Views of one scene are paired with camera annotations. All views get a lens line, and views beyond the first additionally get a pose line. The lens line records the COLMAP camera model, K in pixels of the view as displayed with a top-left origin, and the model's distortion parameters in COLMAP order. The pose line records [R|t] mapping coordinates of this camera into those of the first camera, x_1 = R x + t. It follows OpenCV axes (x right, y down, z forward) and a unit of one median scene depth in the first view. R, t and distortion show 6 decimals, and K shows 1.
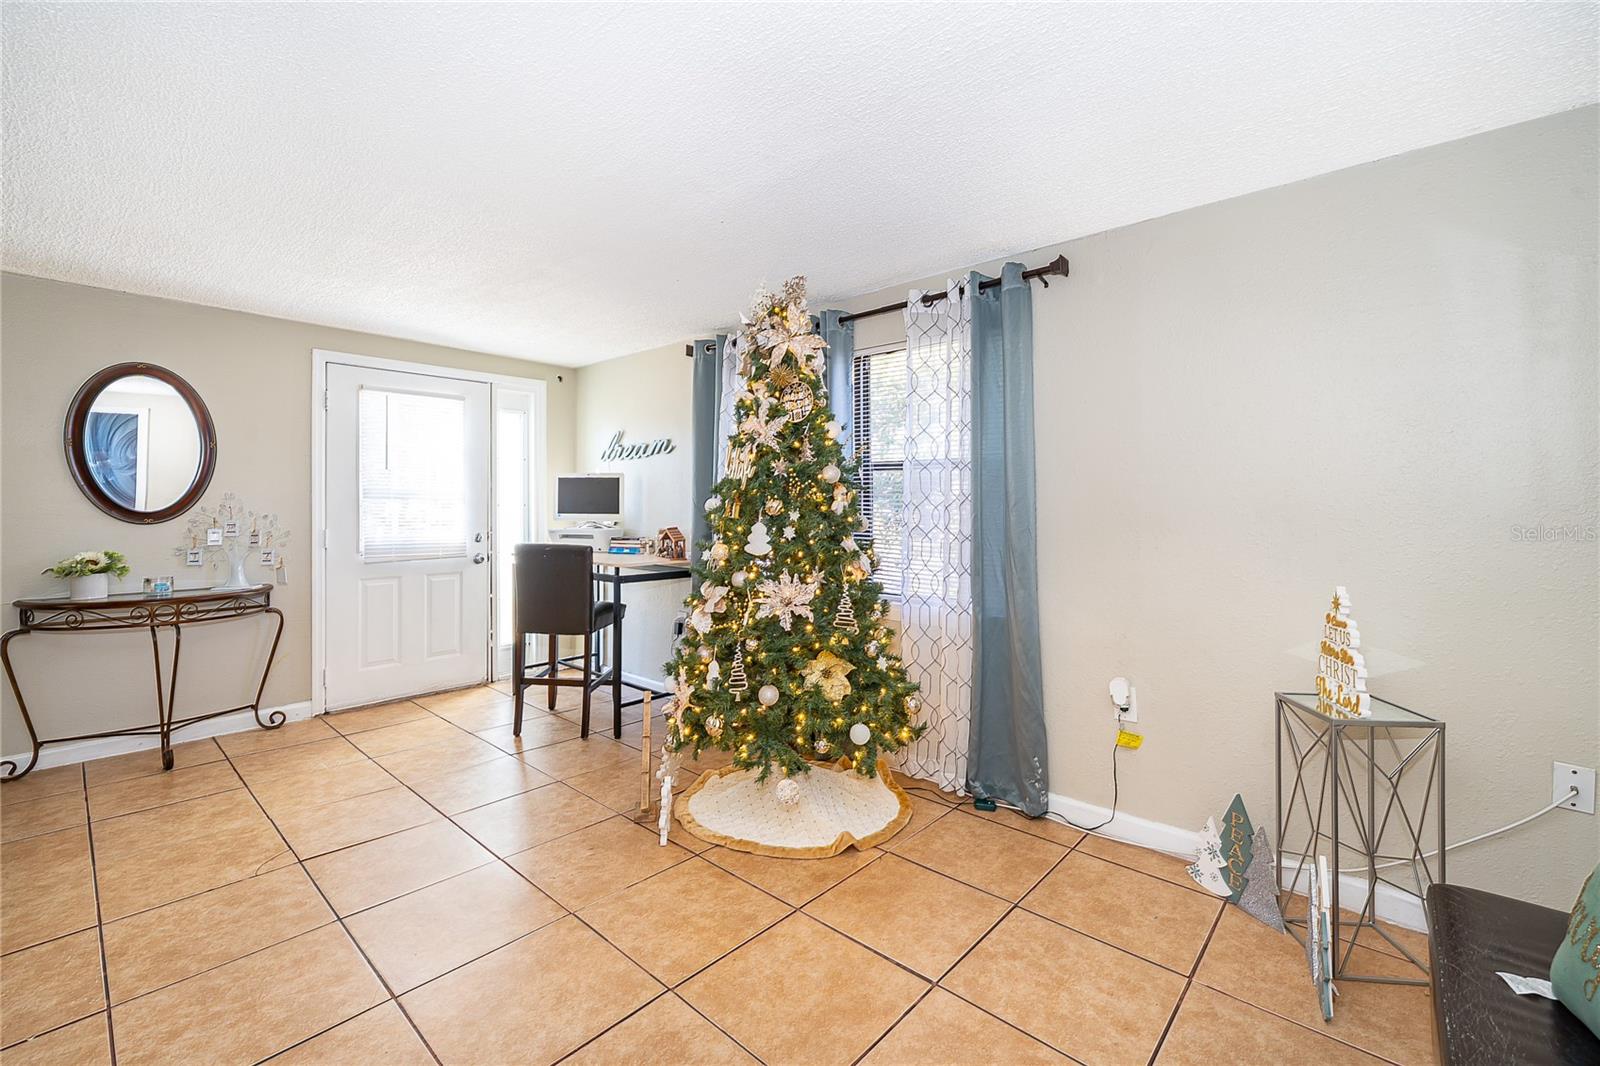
lens RADIAL K [[661.8, 0, 804.6], [0, 661.8, 499.3], [0, 0, 1]] dist [0.002323, 0.000425]
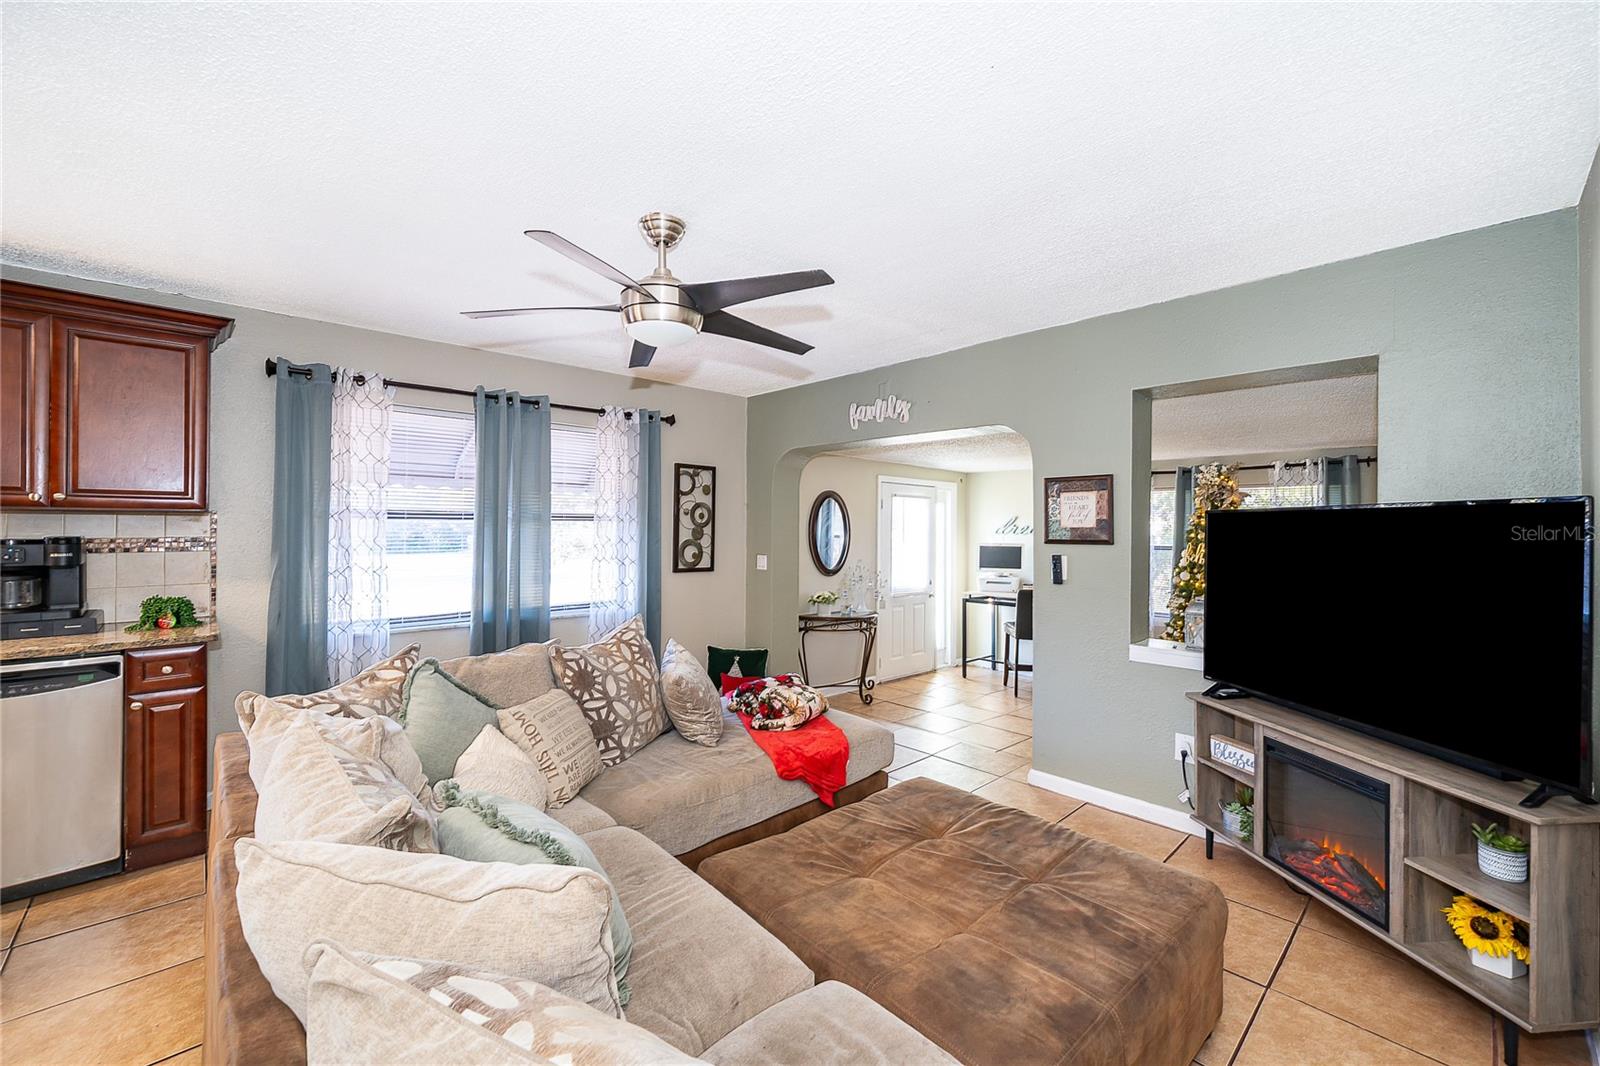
lens RADIAL K [[646.2, 0, 798.2], [0, 646.2, 526.2], [0, 0, 1]] dist [0.000037, 0.000020]
pose [[0.994780, 0.005541, -0.101891, -0.912081], [-0.005651, 0.999984, -0.000785, -0.107726], [0.101885, 0.001356, 0.994795, -0.876376]]
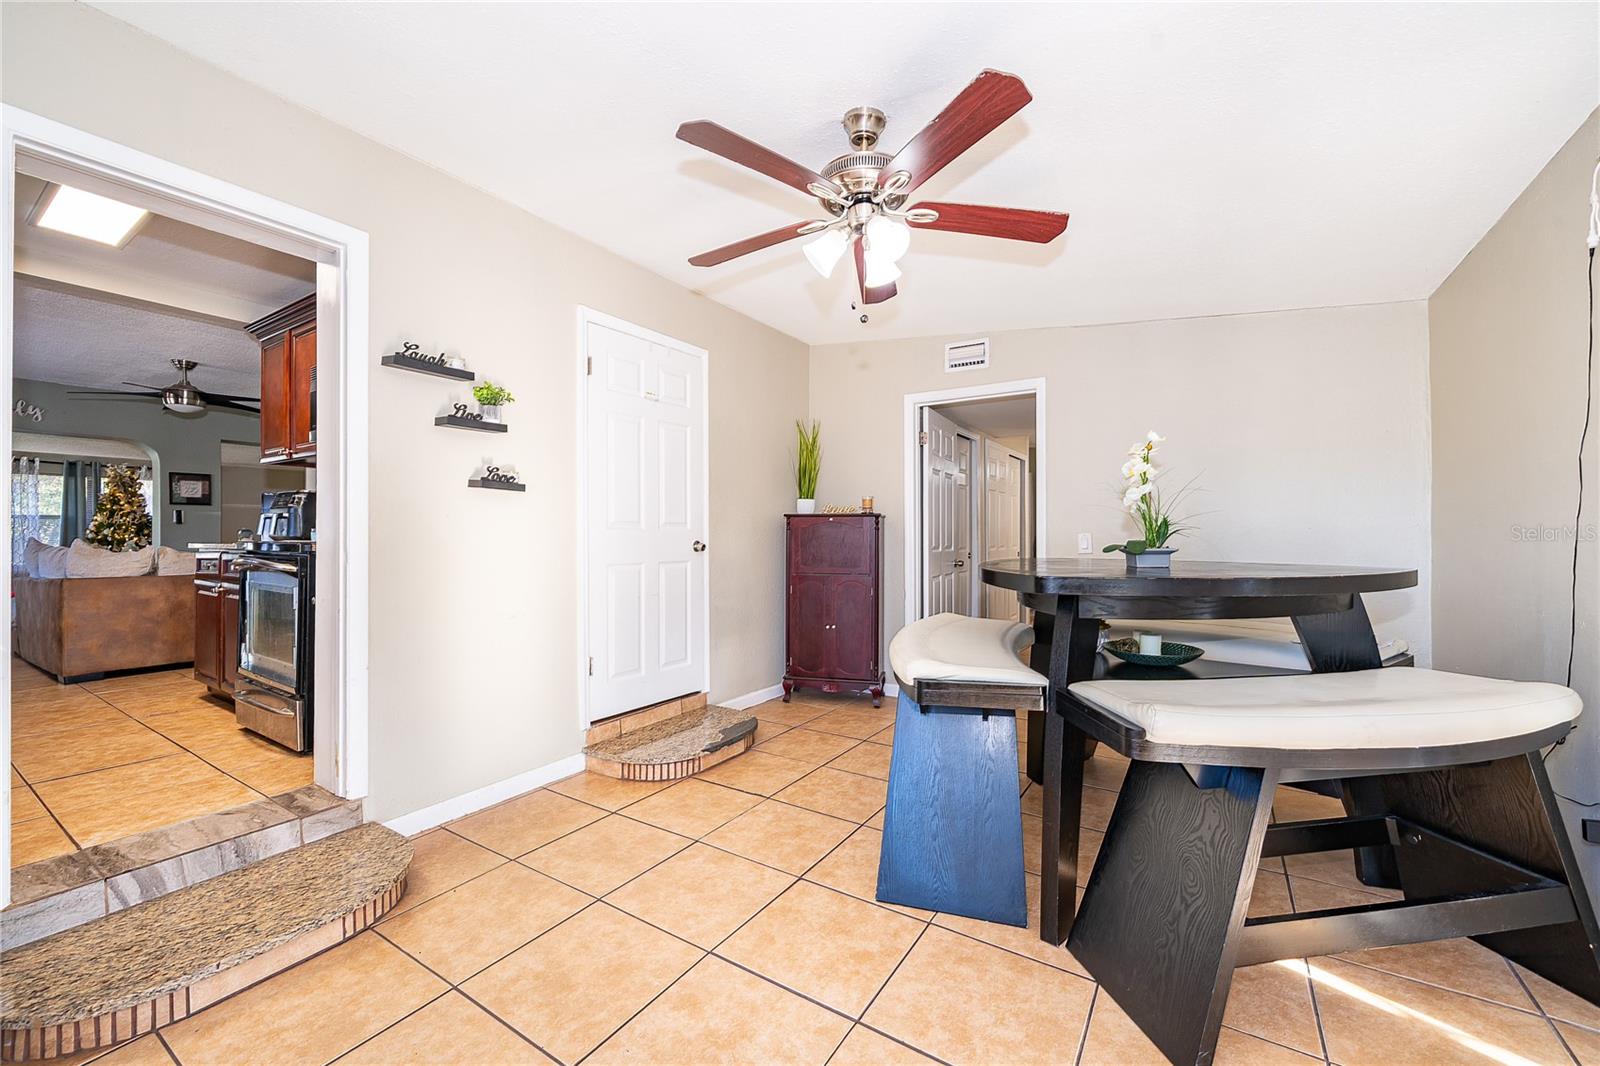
lens RADIAL K [[646.2, 0, 798.2], [0, 646.2, 526.2], [0, 0, 1]] dist [0.000037, 0.000020]
pose [[-0.133480, 0.007412, 0.991024, -3.051712], [-0.001719, 0.999969, -0.007710, 0.004252], [-0.991050, -0.002733, -0.133463, -1.570074]]
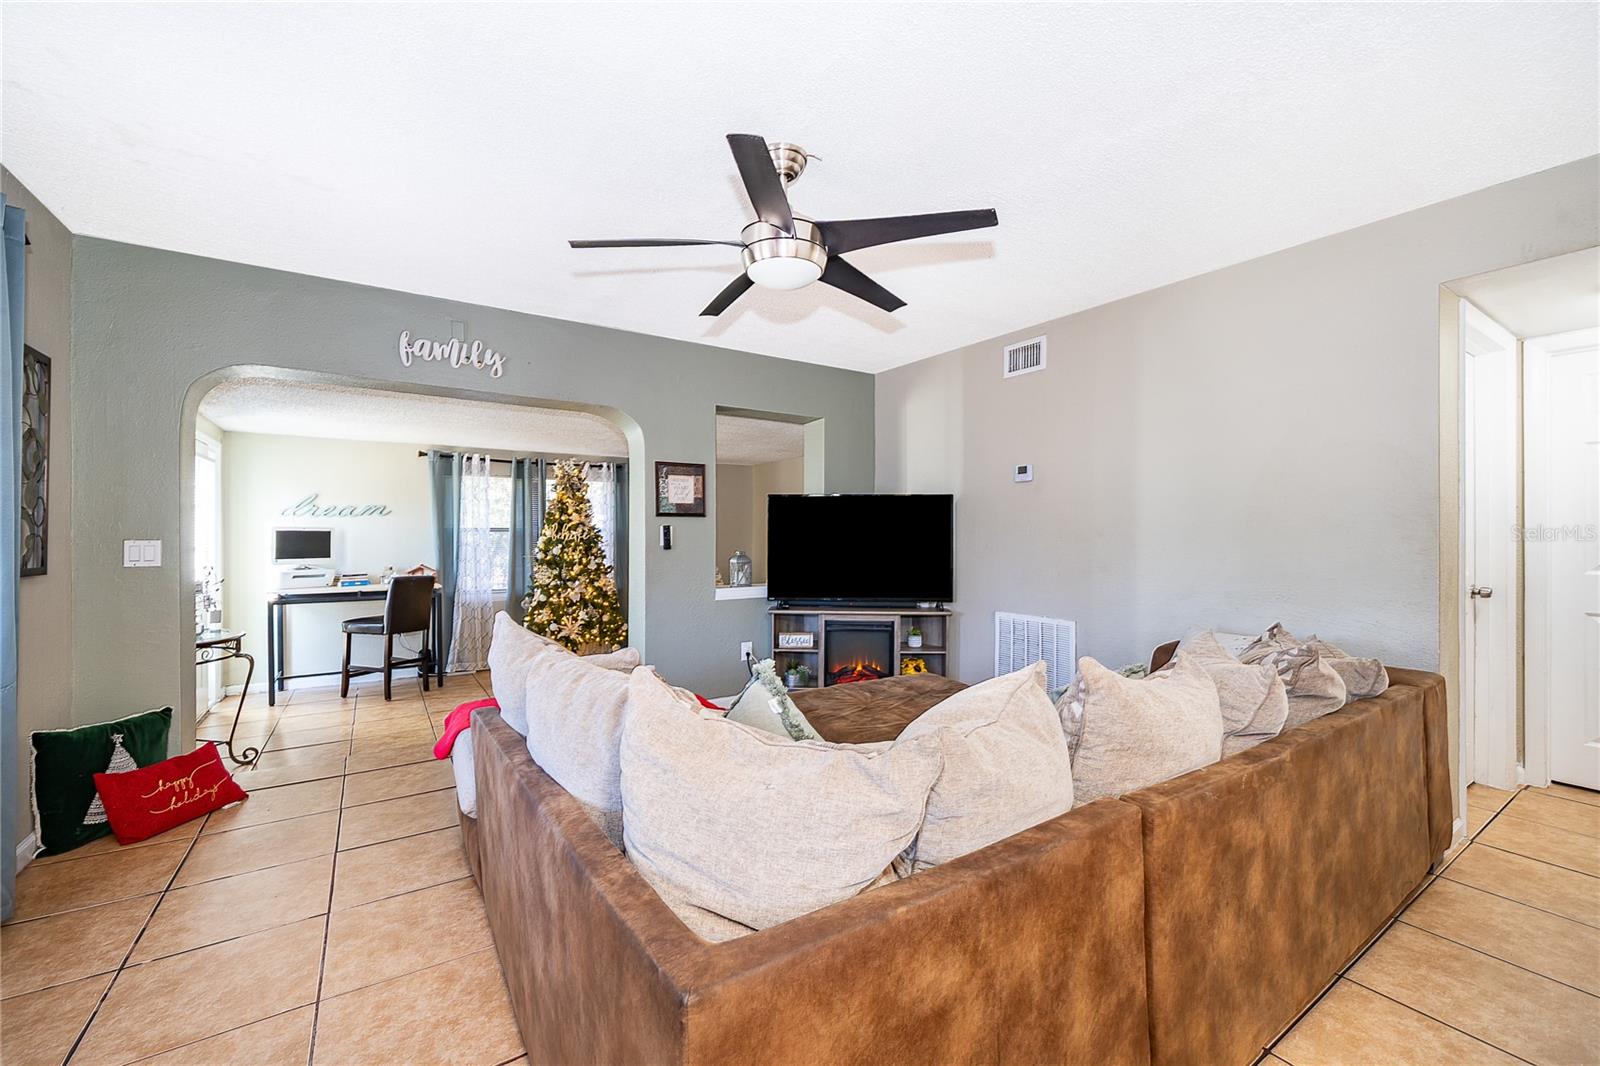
lens RADIAL K [[646.2, 0, 798.2], [0, 646.2, 526.2], [0, 0, 1]] dist [0.000037, 0.000020]
pose [[0.268777, 0.005967, 0.963184, -1.774874], [-0.006776, 0.999968, -0.004304, -0.058605], [-0.963179, -0.005369, 0.268809, -0.380342]]
